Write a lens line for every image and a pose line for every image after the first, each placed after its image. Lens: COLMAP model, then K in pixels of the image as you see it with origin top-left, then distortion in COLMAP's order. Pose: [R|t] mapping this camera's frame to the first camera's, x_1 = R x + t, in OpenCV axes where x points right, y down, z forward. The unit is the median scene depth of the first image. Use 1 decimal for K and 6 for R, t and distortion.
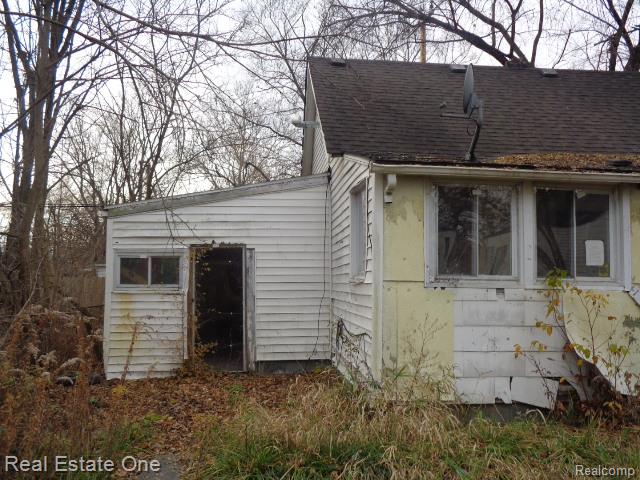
lens RADIAL K [[611.8, 0, 320.2], [0, 611.8, 244.8], [0, 0, 1]] dist [-0.043721, 0.000000]
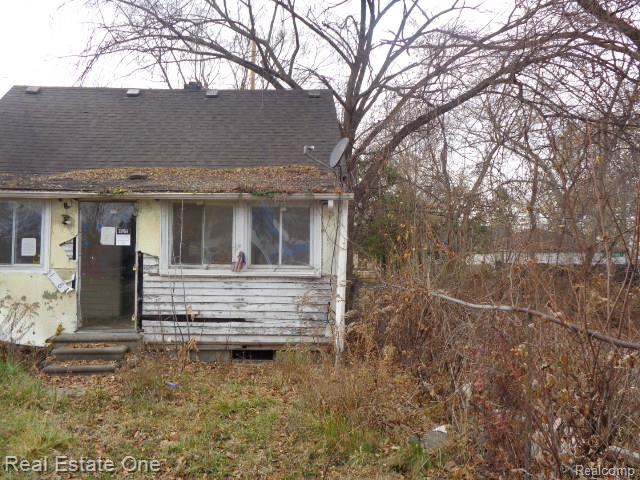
lens RADIAL K [[611.8, 0, 322.5], [0, 611.8, 238.6], [0, 0, 1]] dist [-0.043721, 0.000000]
pose [[0.999562, -0.008733, -0.028286, 1.186307], [0.009135, 0.999858, 0.014136, -0.019834], [0.028159, -0.014388, 0.999500, -0.399704]]
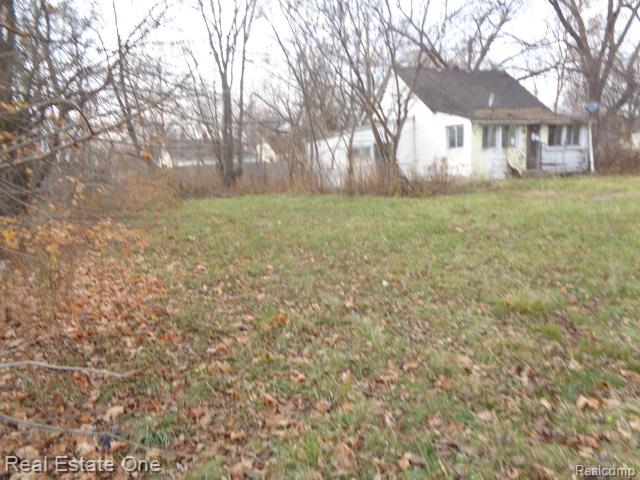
lens RADIAL K [[480.4, 0, 321.1], [0, 480.4, 241.6], [0, 0, 1]] dist [0.001626, -0.001967]
pose [[0.940984, -0.103330, 0.322291, -1.891032], [0.027884, 0.972687, 0.230441, -0.113108], [-0.337300, -0.207855, 0.918164, -1.692389]]
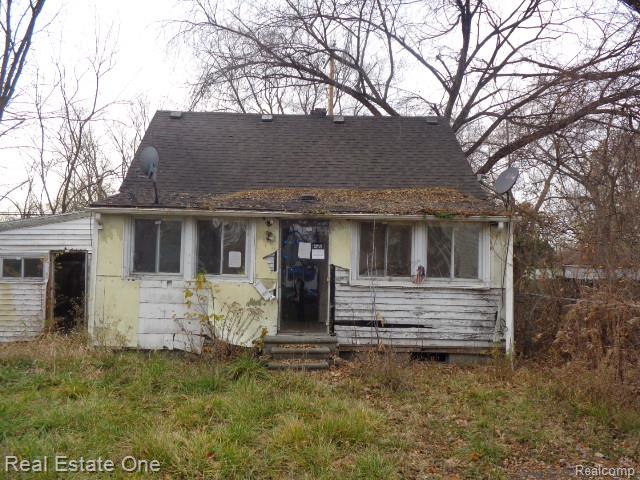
lens RADIAL K [[611.8, 0, 317.7], [0, 611.8, 238.4], [0, 0, 1]] dist [-0.043721, 0.000000]
pose [[0.998532, 0.002928, -0.054081, 0.765051], [-0.003219, 0.999981, -0.005291, -0.034899], [0.054065, 0.005457, 0.998523, -0.620157]]
